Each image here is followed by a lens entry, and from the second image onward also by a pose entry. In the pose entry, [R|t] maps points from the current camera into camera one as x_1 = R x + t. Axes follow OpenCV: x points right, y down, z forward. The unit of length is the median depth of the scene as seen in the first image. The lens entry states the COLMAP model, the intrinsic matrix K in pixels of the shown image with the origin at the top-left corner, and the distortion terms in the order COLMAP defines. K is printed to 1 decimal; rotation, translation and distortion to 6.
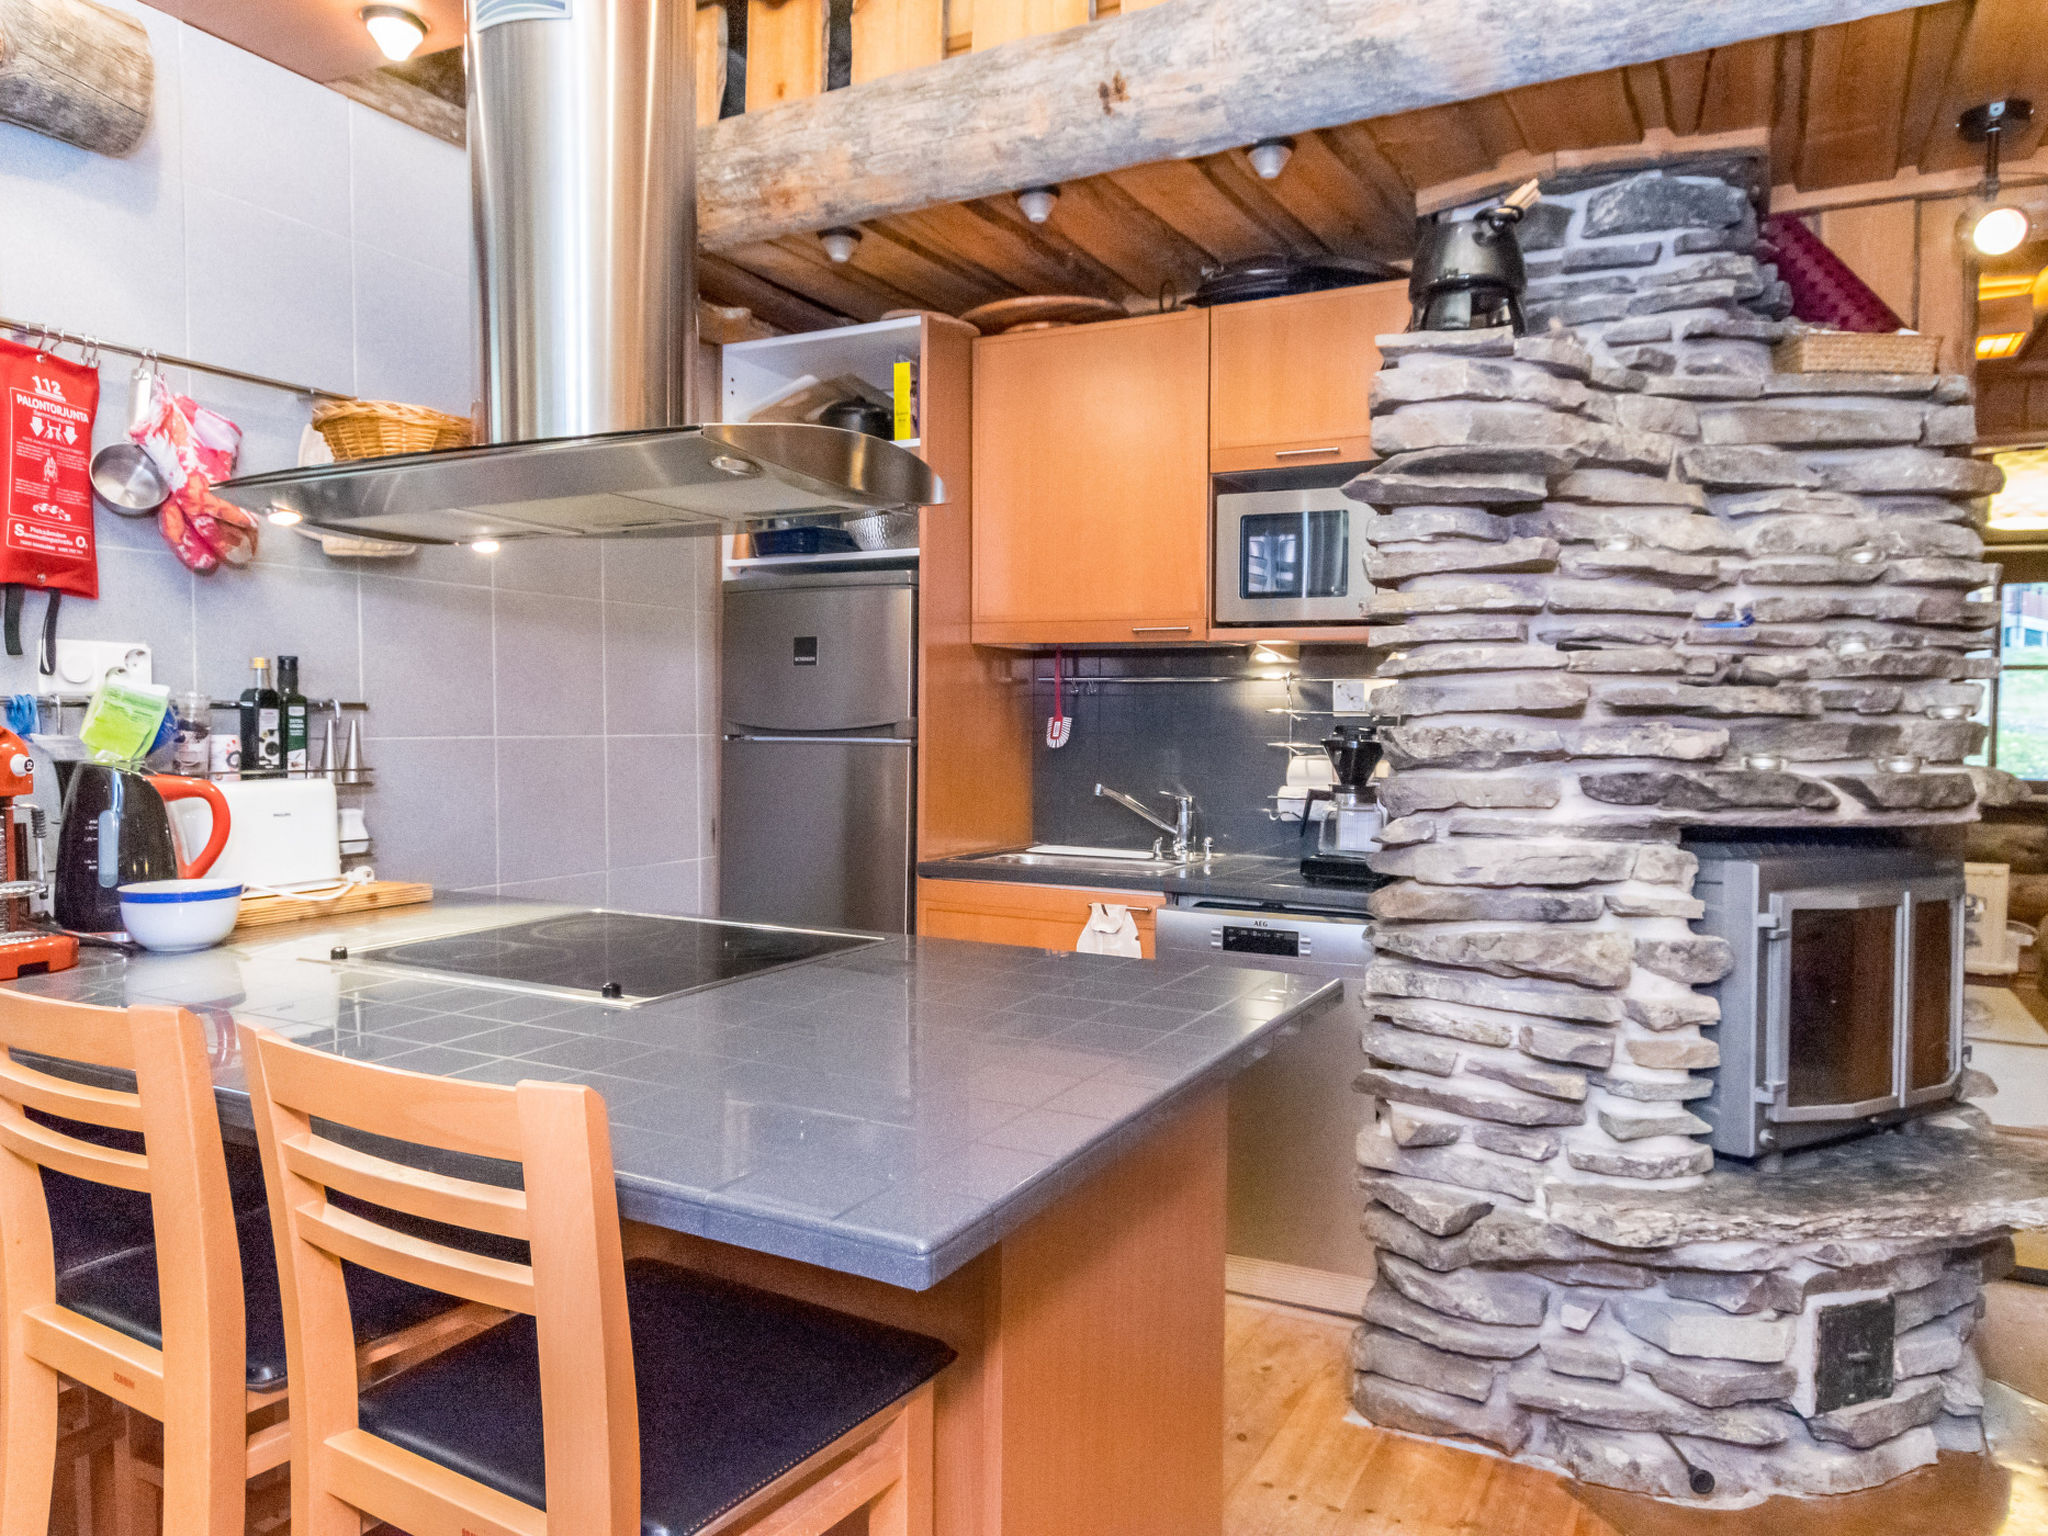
lens RADIAL K [[1374.7, 0, 1025.1], [0, 1374.7, 769.4], [0, 0, 1]] dist [-0.000434, -0.000065]
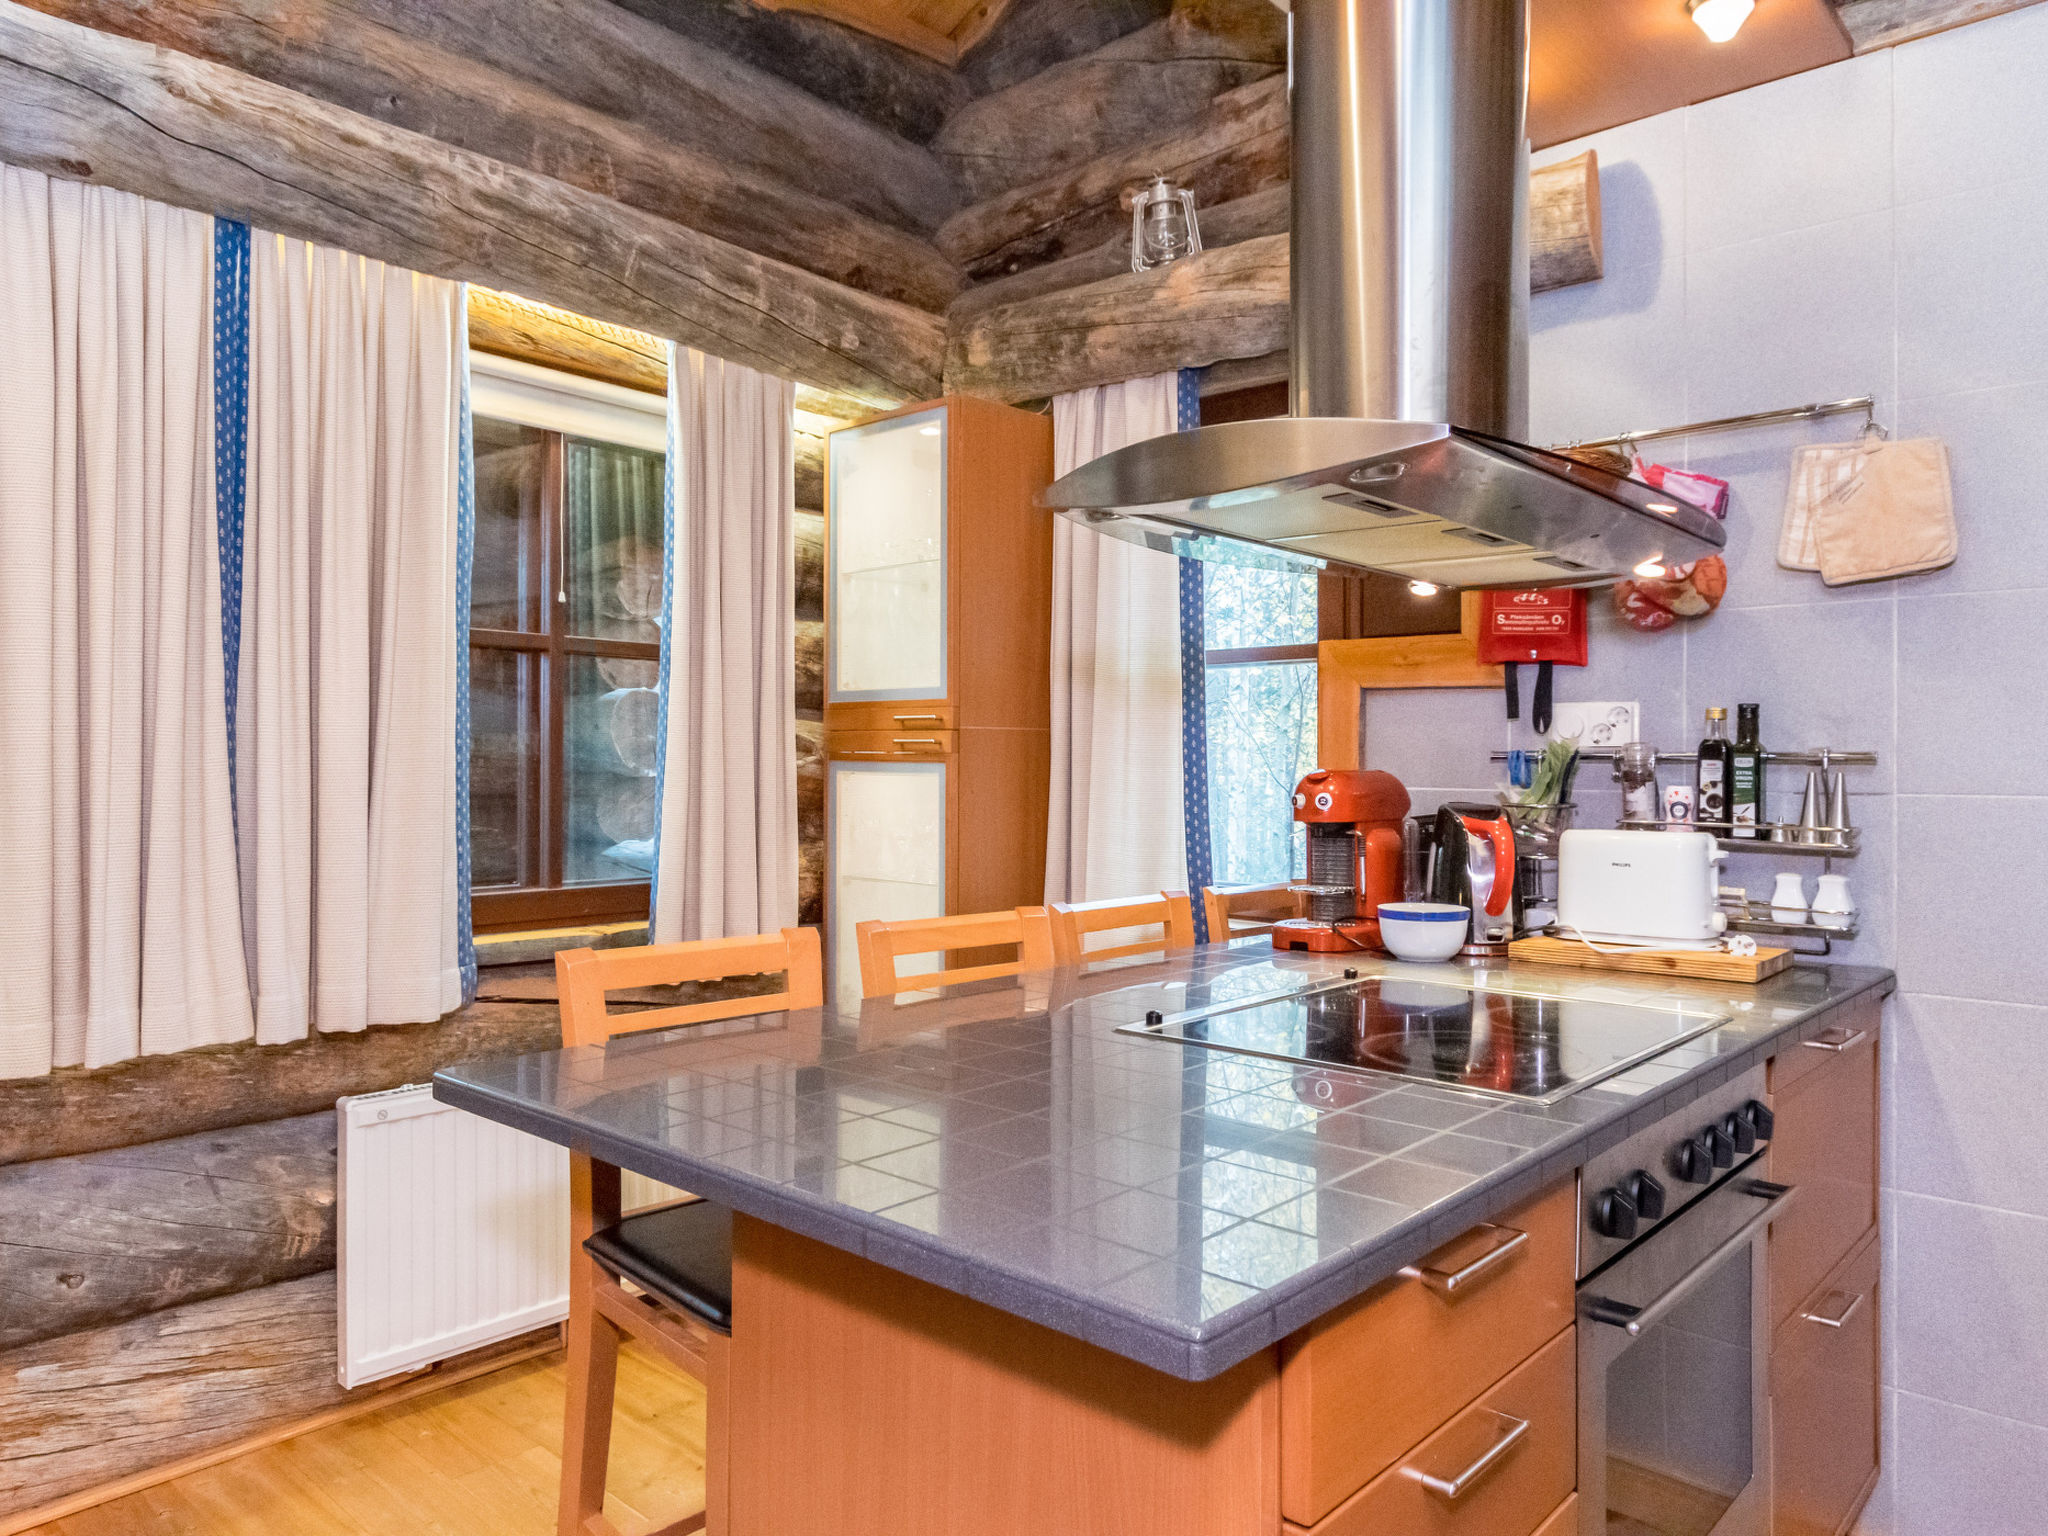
lens RADIAL K [[1374.7, 0, 1025.0], [0, 1374.7, 766.1], [0, 0, 1]] dist [-0.000434, -0.000065]
pose [[-0.241410, -0.006480, -0.970402, 0.507751], [-0.042947, 0.999069, 0.004012, -0.022914], [0.969472, 0.042644, -0.241464, 0.764354]]
